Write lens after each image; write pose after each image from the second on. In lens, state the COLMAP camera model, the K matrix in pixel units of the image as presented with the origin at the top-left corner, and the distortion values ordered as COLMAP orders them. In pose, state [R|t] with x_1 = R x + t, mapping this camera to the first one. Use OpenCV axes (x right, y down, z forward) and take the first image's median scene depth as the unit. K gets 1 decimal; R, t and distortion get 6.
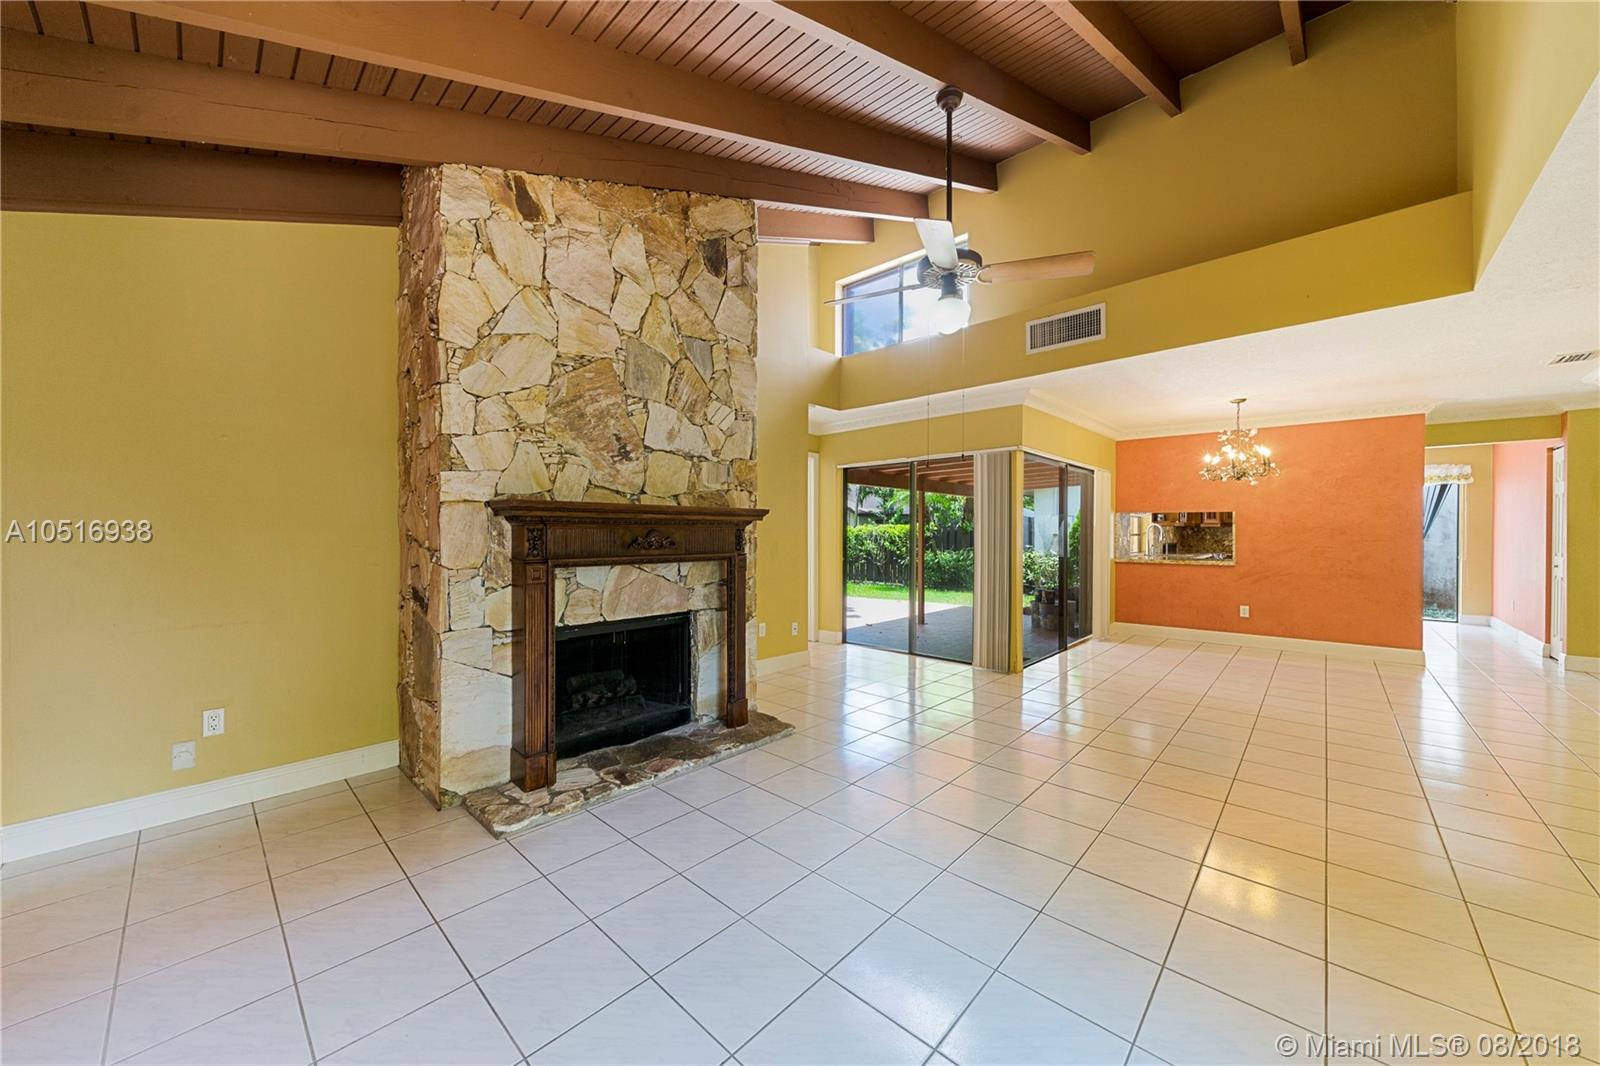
lens RADIAL K [[579.3, 0, 791.4], [0, 579.3, 536.9], [0, 0, 1]] dist [-0.002710, -0.000170]
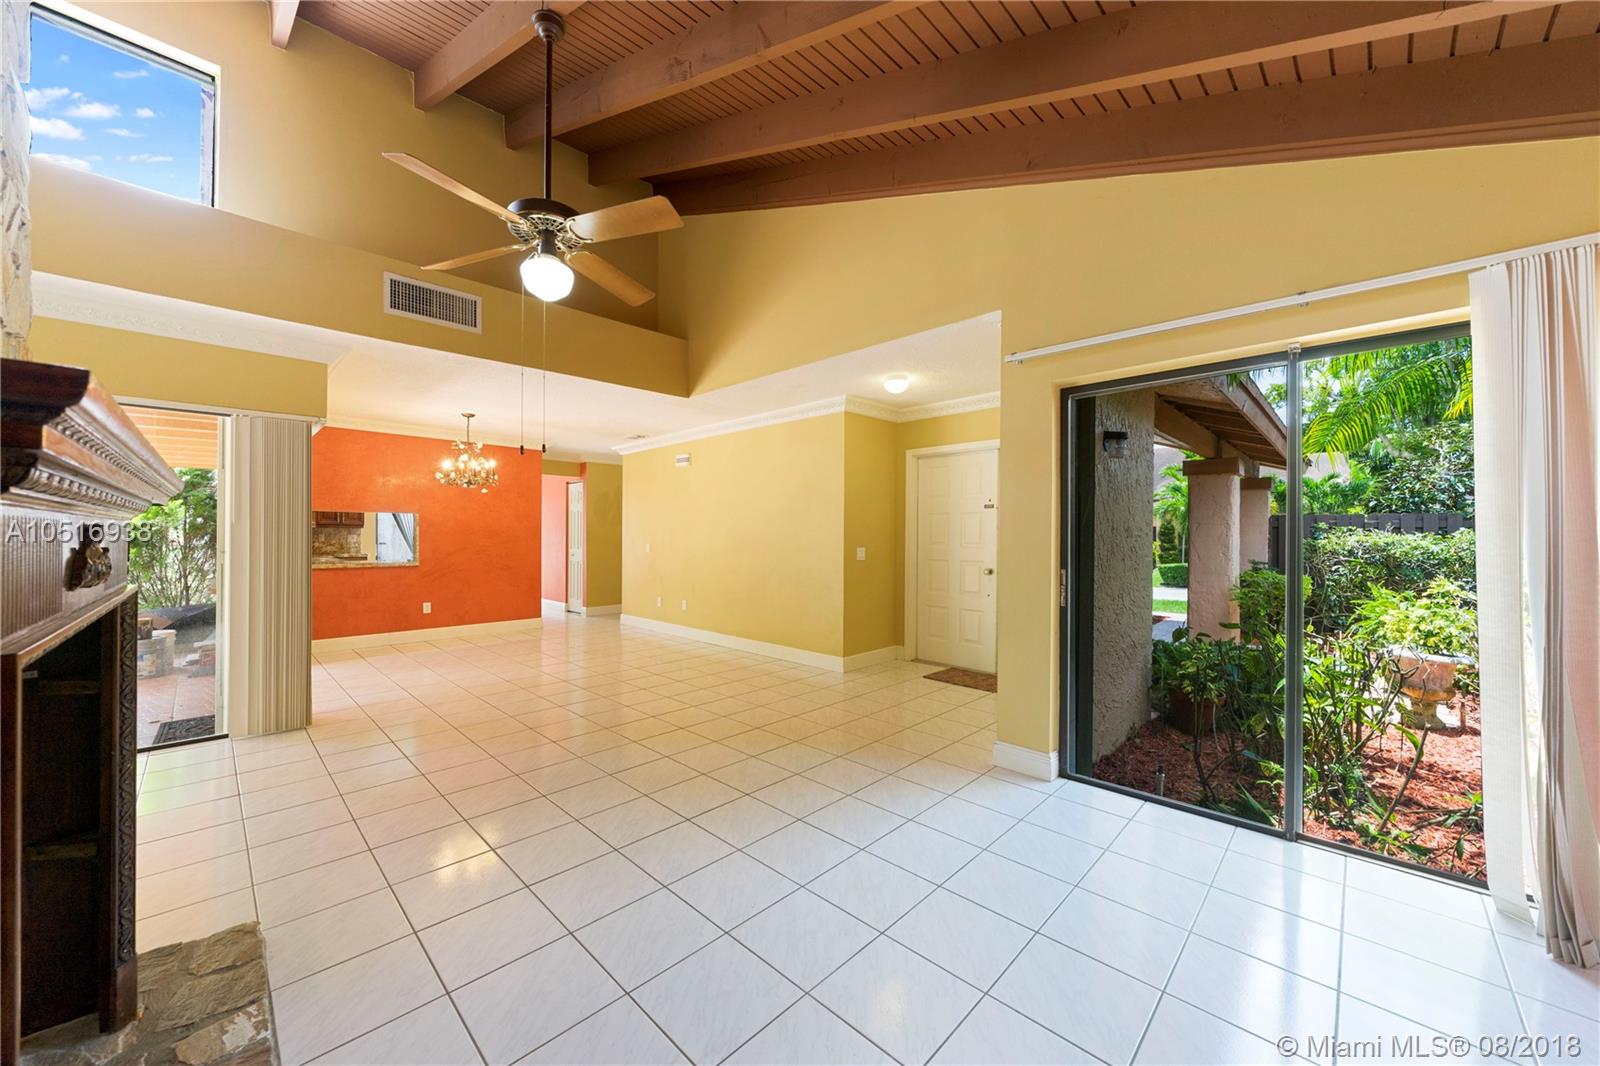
lens RADIAL K [[579.3, 0, 794.8], [0, 579.3, 537.6], [0, 0, 1]] dist [-0.002710, -0.000170]
pose [[0.026365, -0.003871, 0.999645, -0.292466], [0.004364, 0.999983, 0.003757, -0.002367], [-0.999643, 0.004263, 0.026381, 0.317888]]
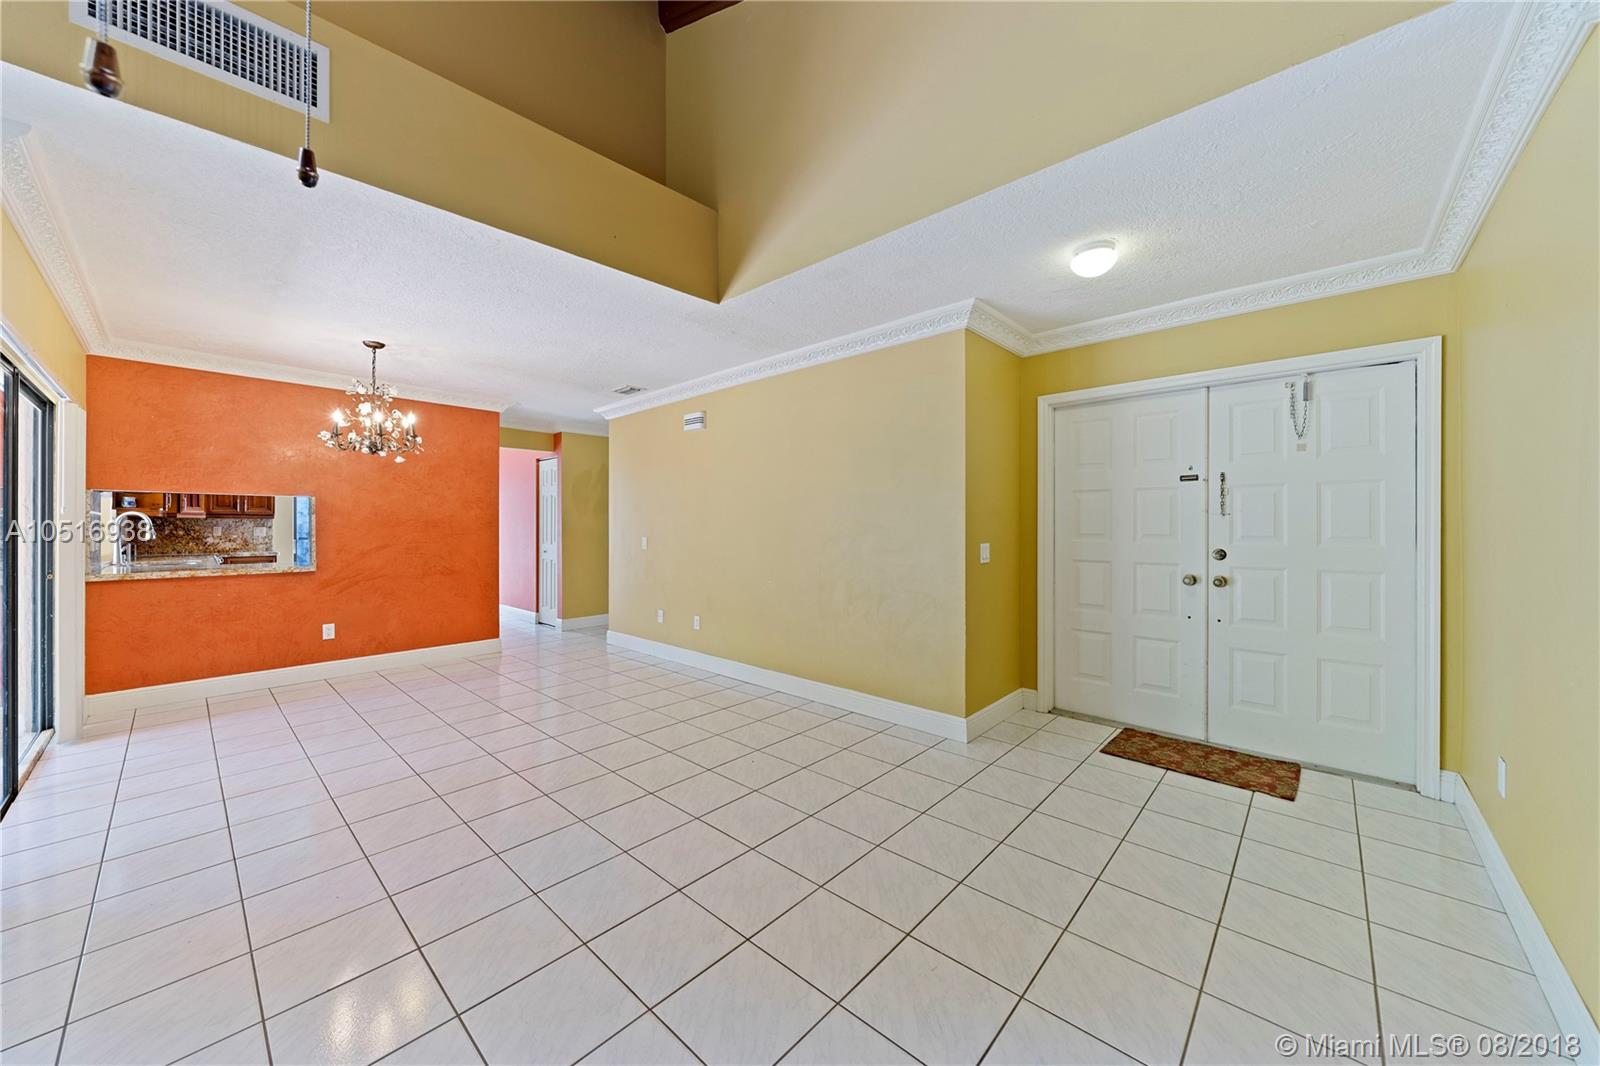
lens RADIAL K [[579.3, 0, 793.7], [0, 579.3, 527.3], [0, 0, 1]] dist [-0.002710, -0.000170]
pose [[0.002534, -0.002950, 0.999992, 0.042403], [0.009175, 0.999954, 0.002927, -0.002454], [-0.999955, 0.009167, 0.002561, 0.432663]]
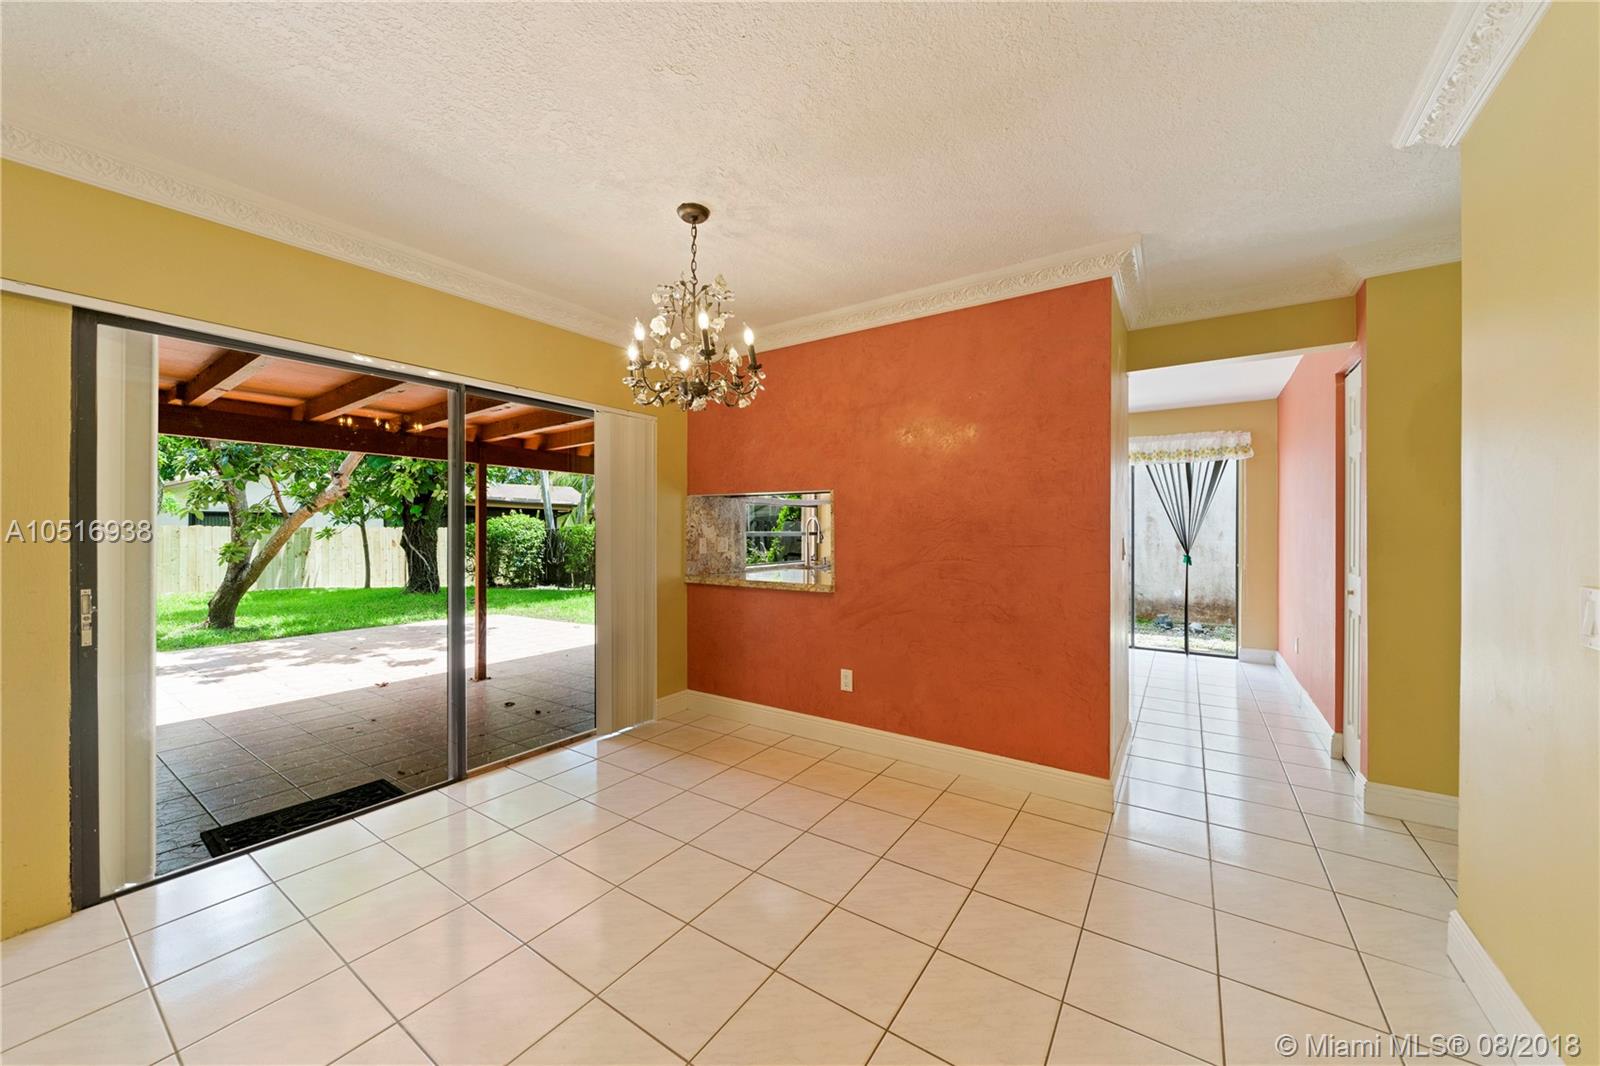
lens RADIAL K [[579.3, 0, 791.2], [0, 579.3, 533.4], [0, 0, 1]] dist [-0.002710, -0.000170]
pose [[0.989584, -0.002286, 0.143938, 0.718412], [0.002677, 0.999993, -0.002517, -0.003491], [-0.143931, 0.002876, 0.989584, 0.530862]]
